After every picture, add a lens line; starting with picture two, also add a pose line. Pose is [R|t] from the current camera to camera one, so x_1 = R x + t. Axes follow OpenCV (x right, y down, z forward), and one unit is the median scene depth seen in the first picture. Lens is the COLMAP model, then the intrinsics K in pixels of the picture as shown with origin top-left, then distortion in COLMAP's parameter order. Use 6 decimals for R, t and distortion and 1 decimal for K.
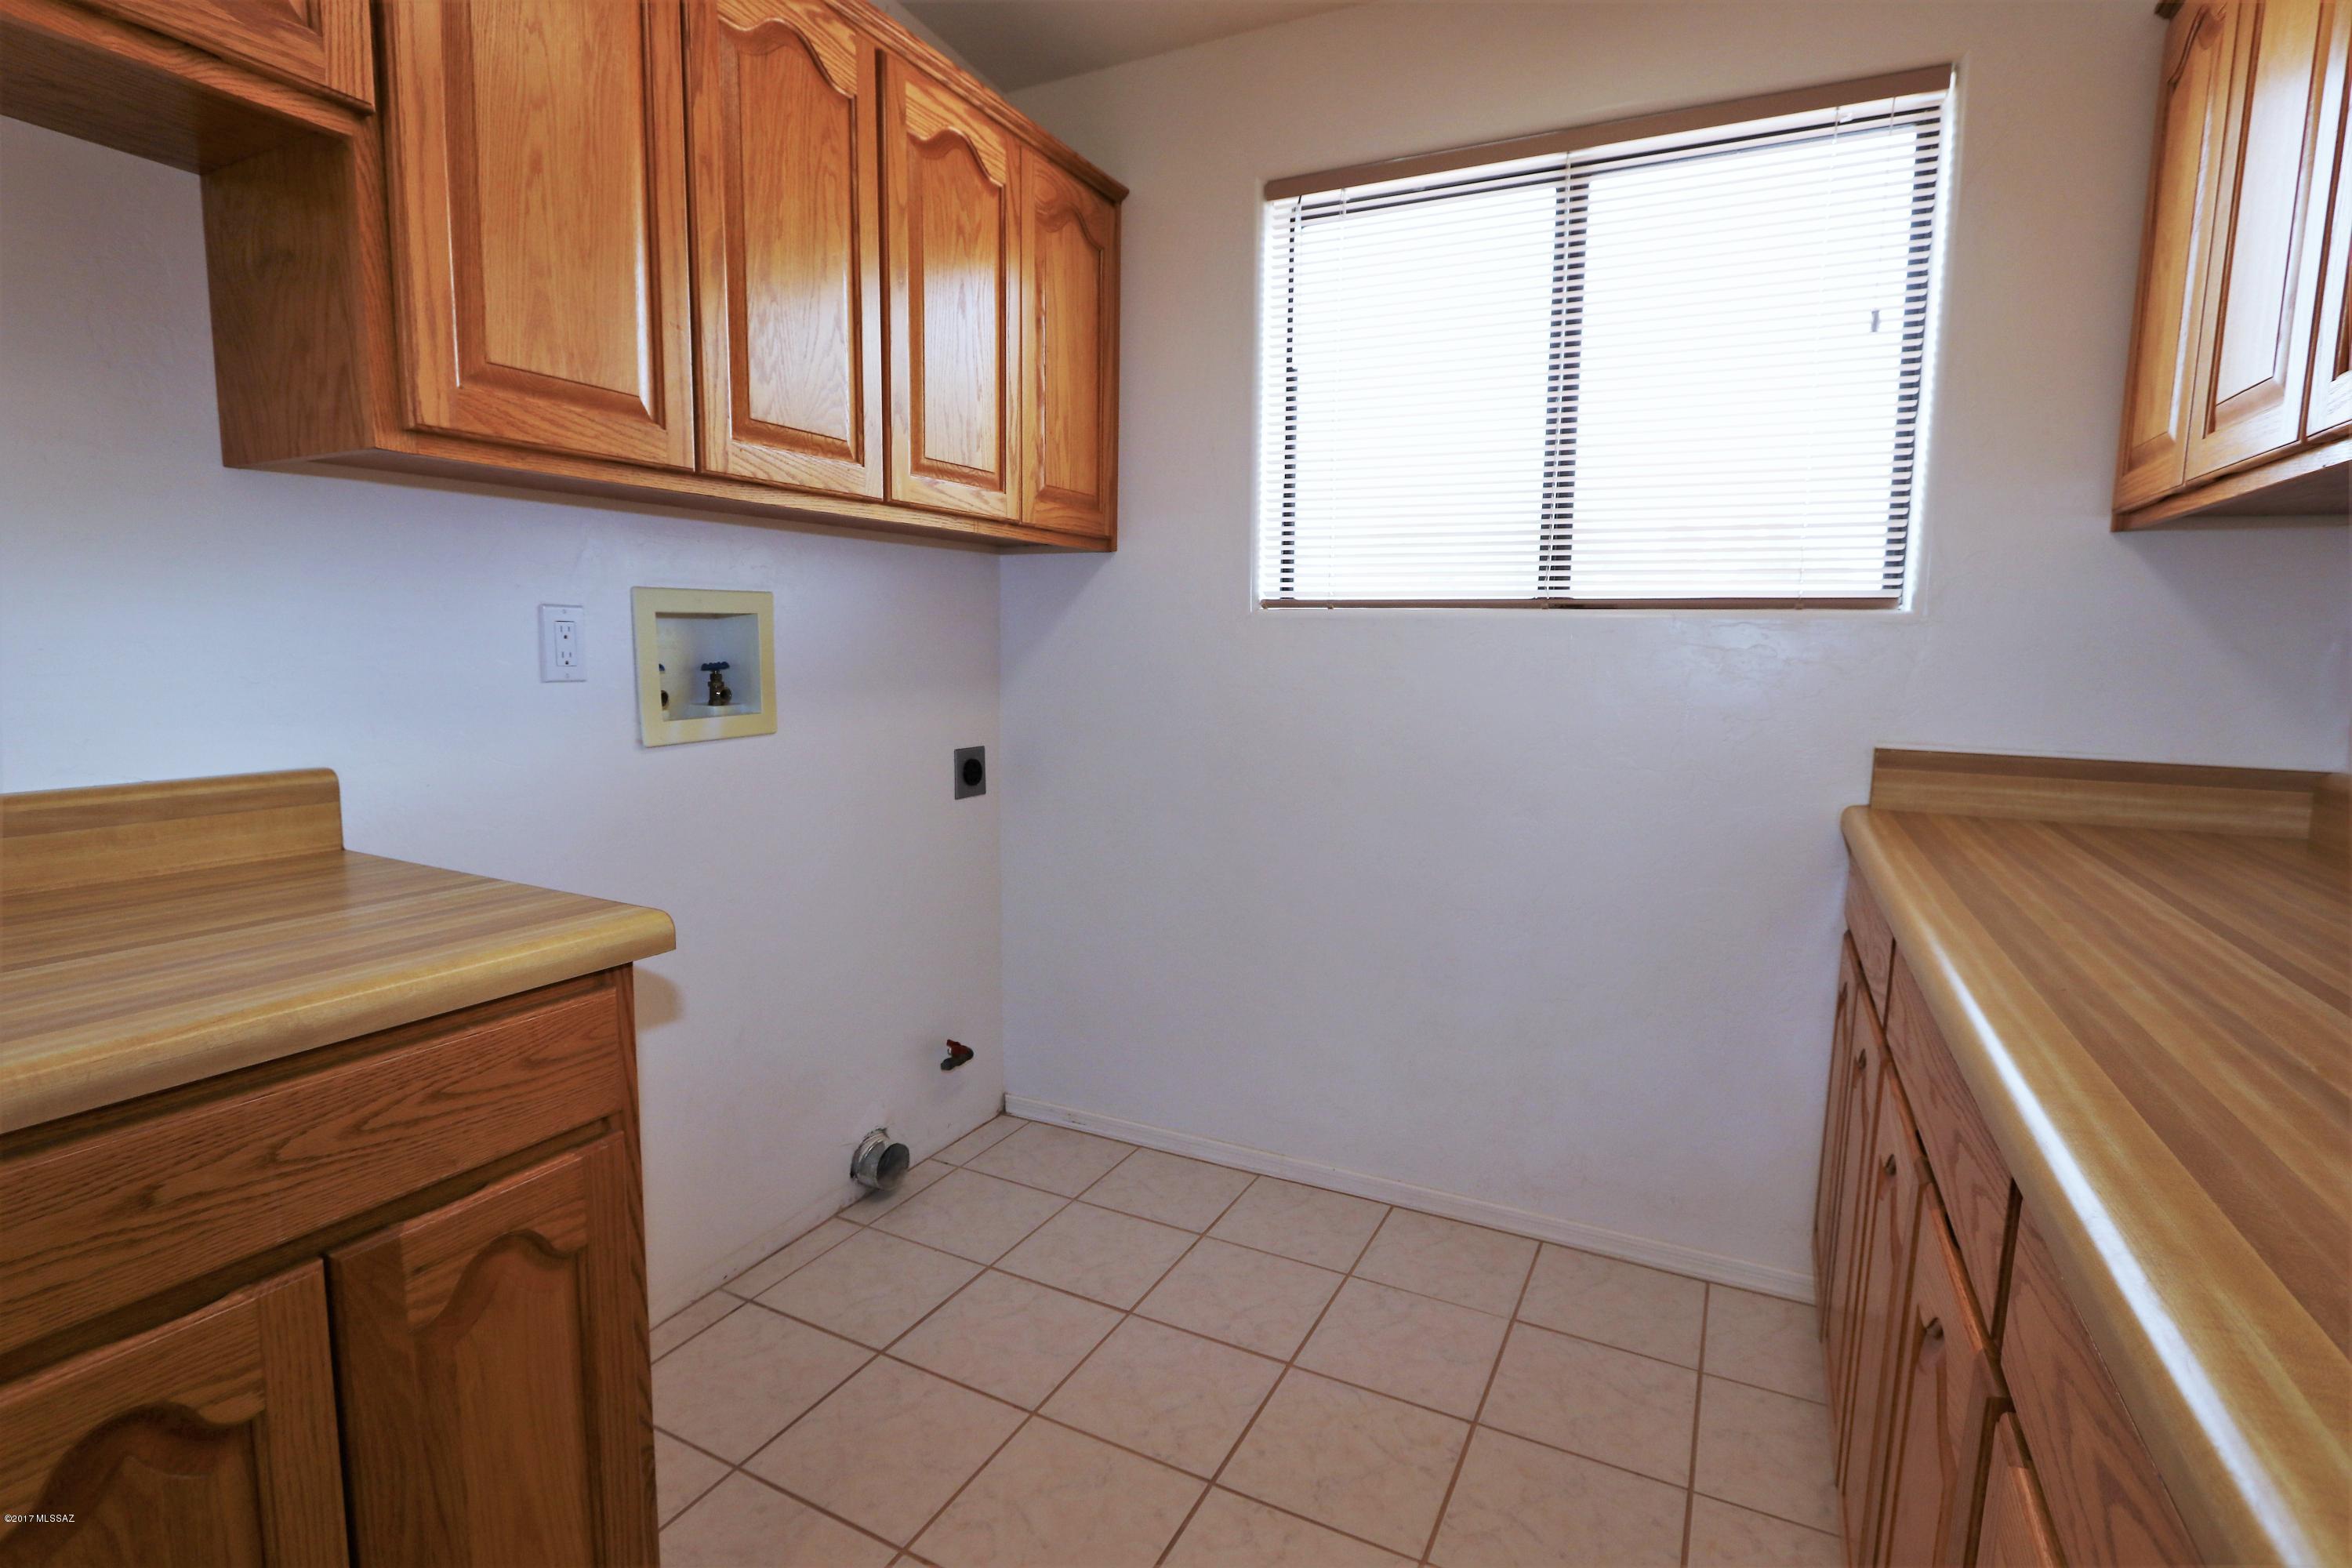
lens RADIAL K [[1147.9, 0, 1162.9], [0, 1147.9, 785.8], [0, 0, 1]] dist [-0.017691, 0.001963]
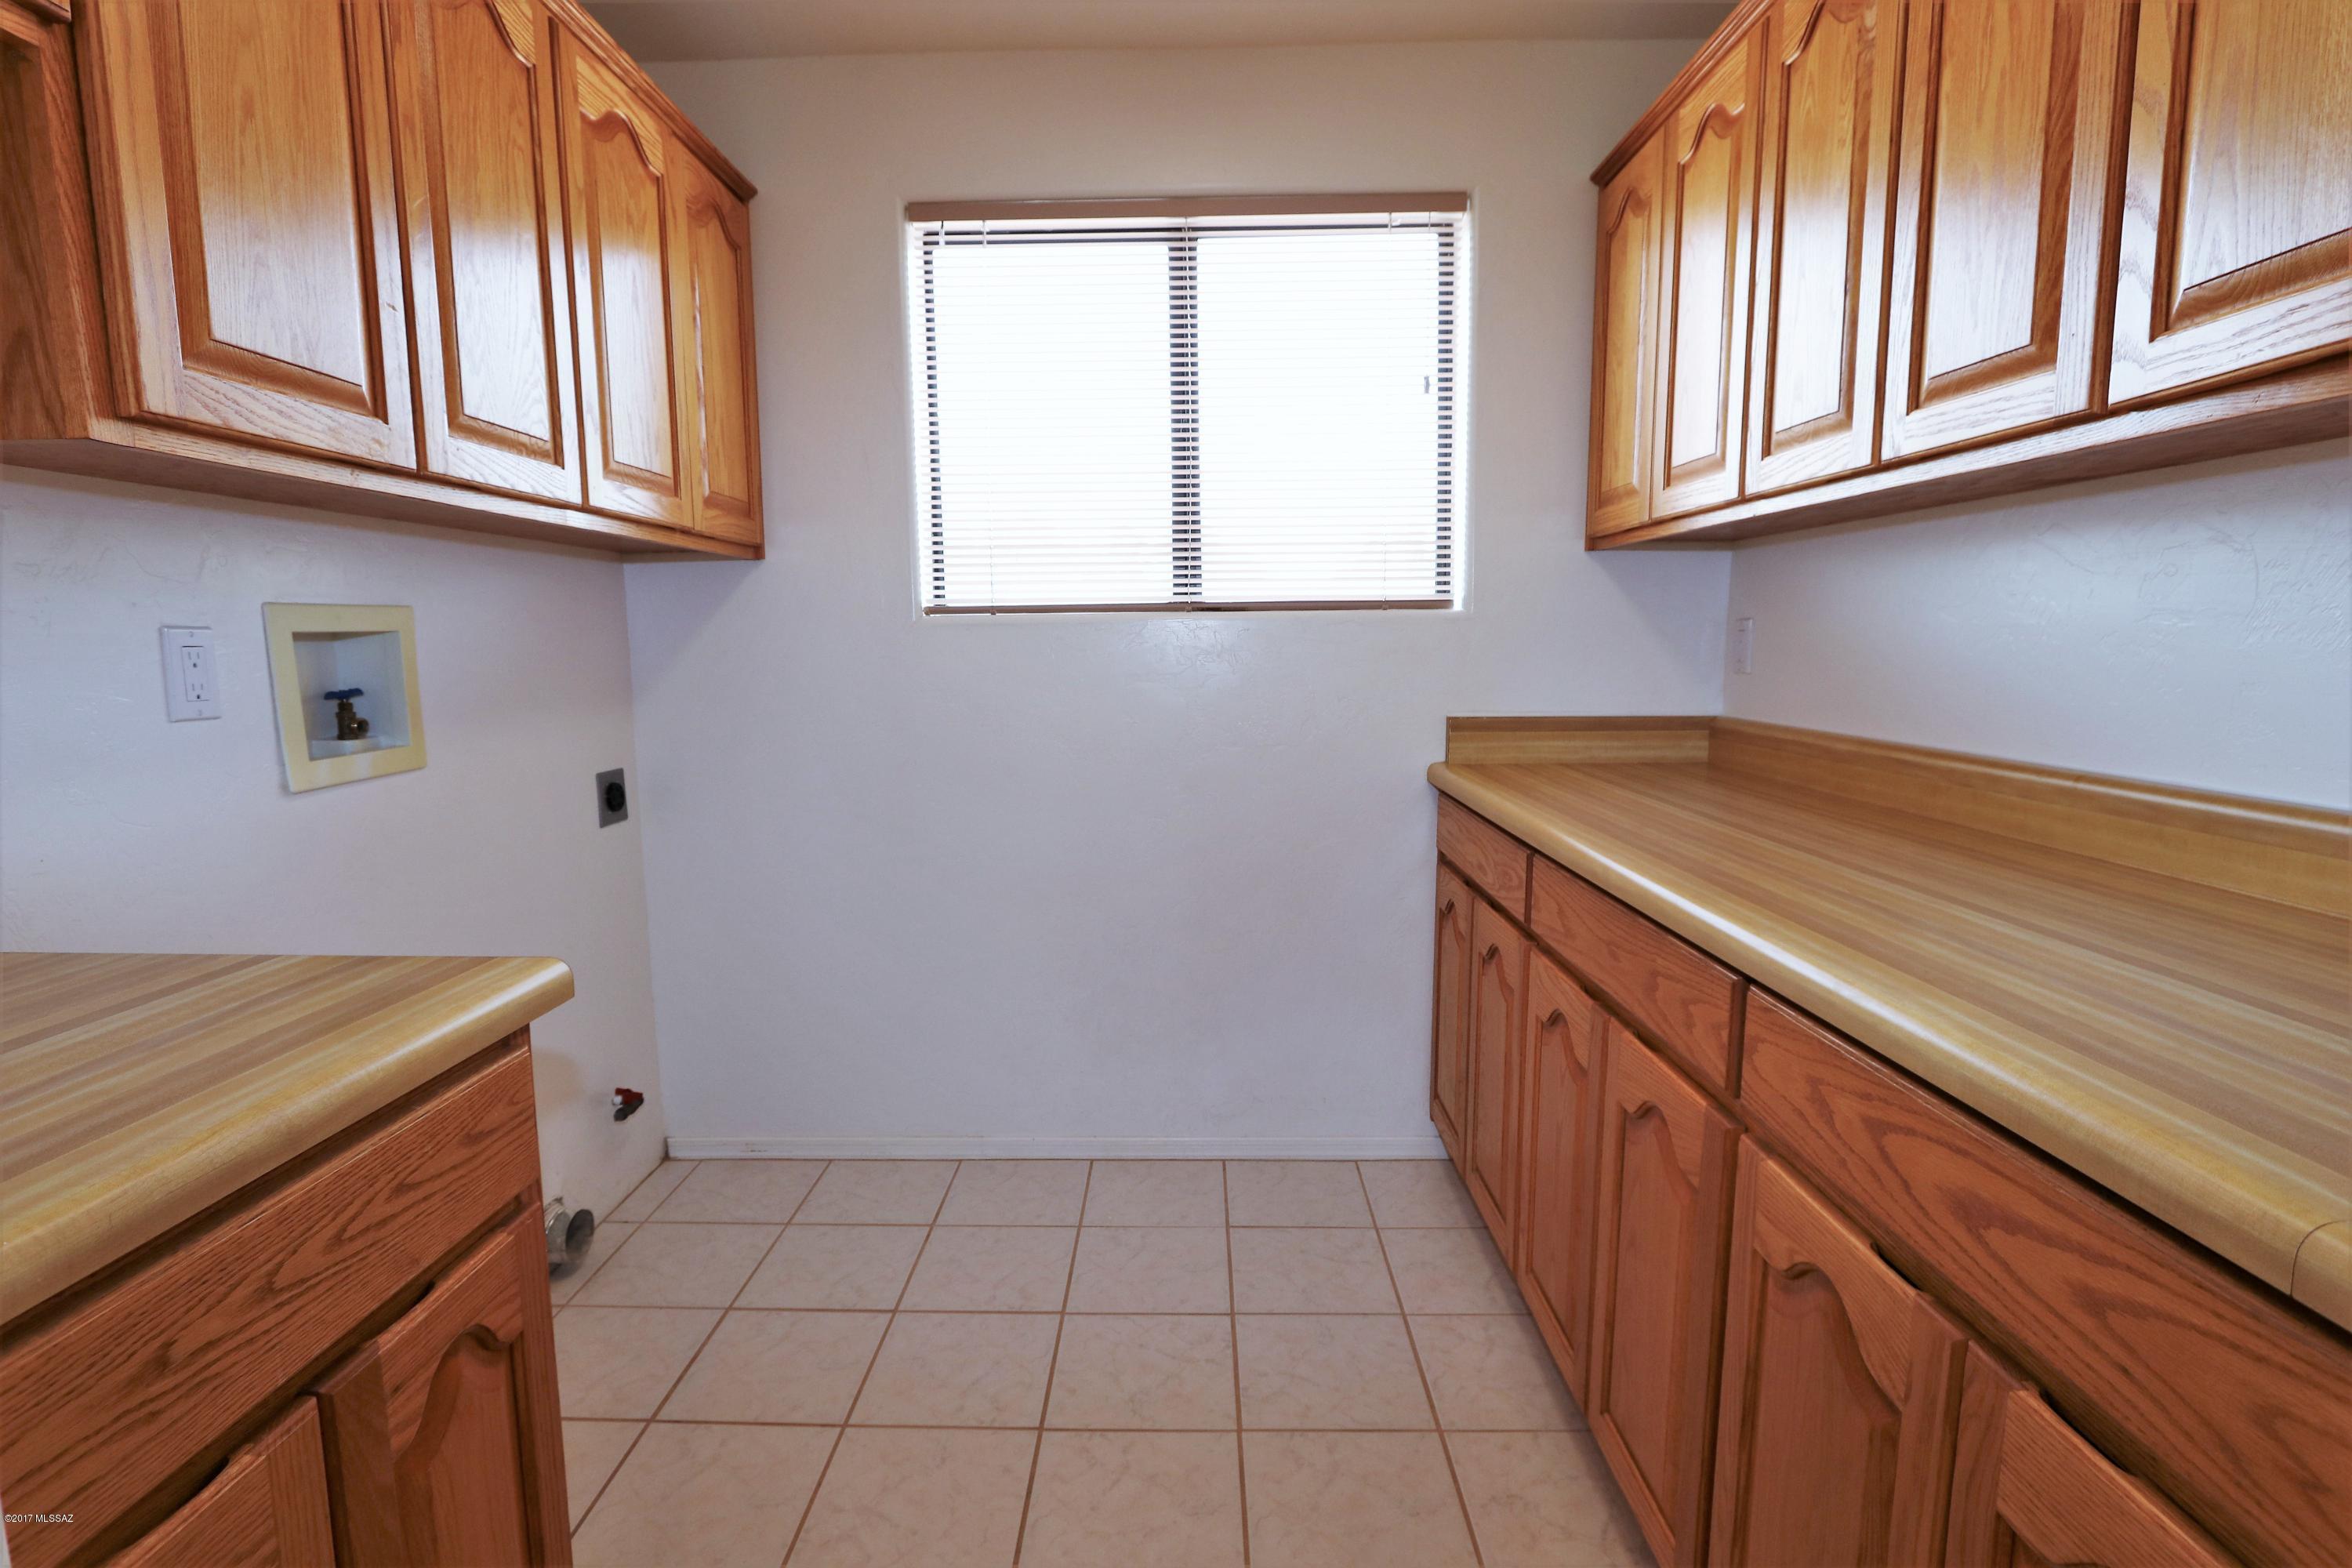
lens RADIAL K [[1147.9, 0, 1162.9], [0, 1147.9, 785.8], [0, 0, 1]] dist [-0.017691, 0.001963]
pose [[0.898158, -0.078502, 0.432607, -0.250685], [0.078337, 0.996760, 0.018234, -0.004761], [-0.432637, 0.017512, 0.901398, -0.029961]]
